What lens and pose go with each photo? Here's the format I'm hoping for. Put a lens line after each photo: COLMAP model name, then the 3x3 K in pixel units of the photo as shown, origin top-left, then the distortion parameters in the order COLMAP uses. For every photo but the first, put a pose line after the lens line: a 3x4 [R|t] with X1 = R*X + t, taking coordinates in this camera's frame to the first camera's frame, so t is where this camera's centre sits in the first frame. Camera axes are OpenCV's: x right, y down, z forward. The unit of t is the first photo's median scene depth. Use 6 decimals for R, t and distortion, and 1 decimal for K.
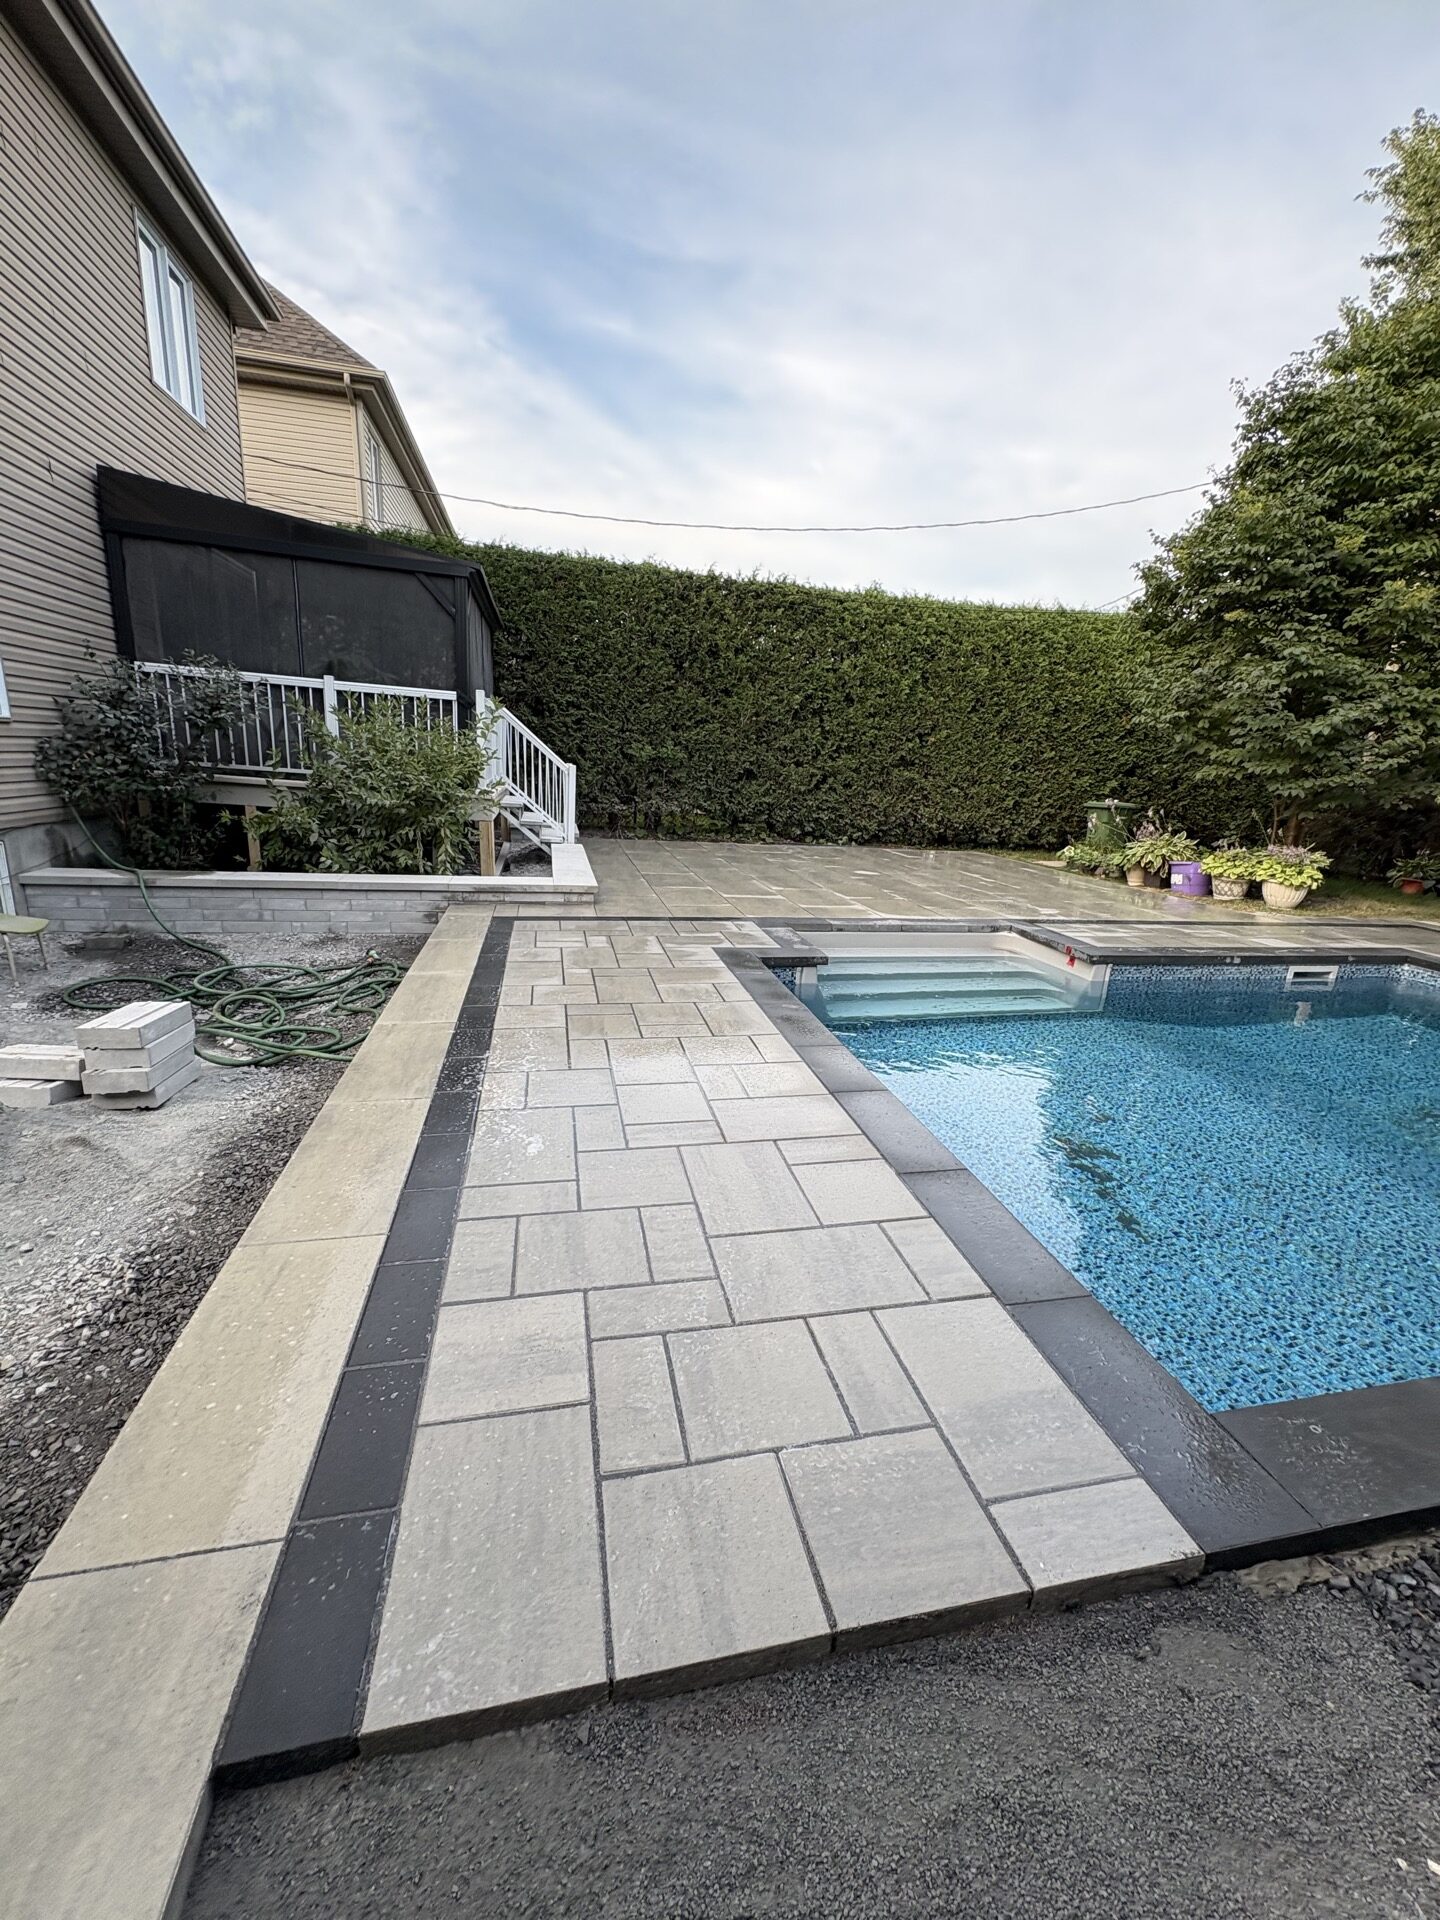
lens RADIAL K [[761.0, 0, 720.0], [0, 761.0, 960.0], [0, 0, 1]] dist [-0.001694, -0.000116]
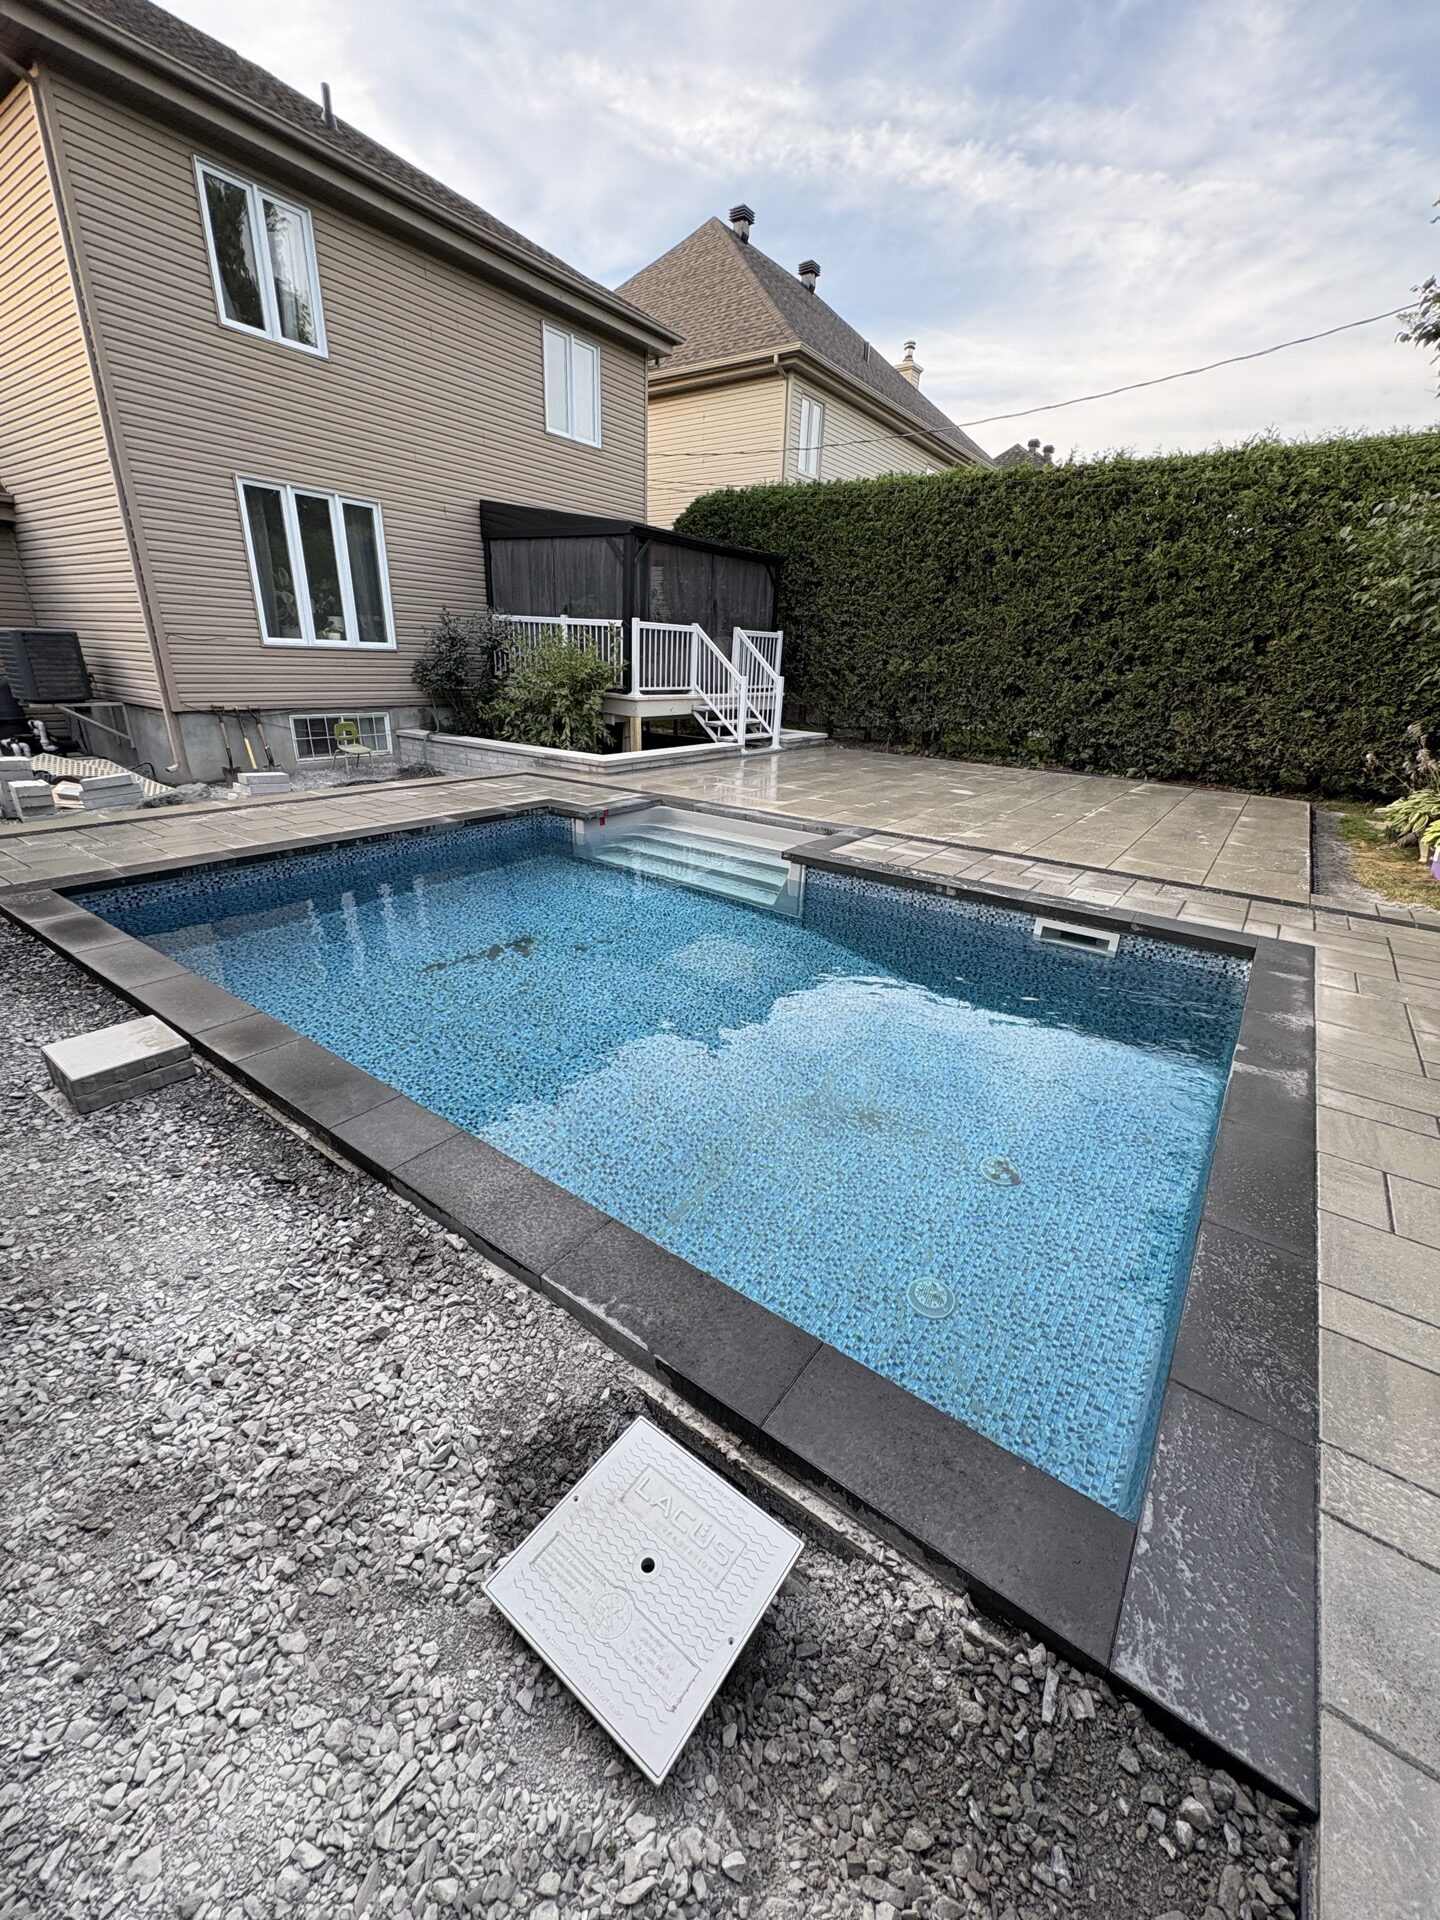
lens RADIAL K [[763.5, 0, 718.5], [0, 763.5, 959.6], [0, 0, 1]] dist [-0.000704, 0.000421]
pose [[0.662570, 0.249543, -0.706208, 0.577651], [-0.193283, 0.967898, 0.160673, -0.006729], [0.723632, 0.030041, 0.689532, 0.115592]]
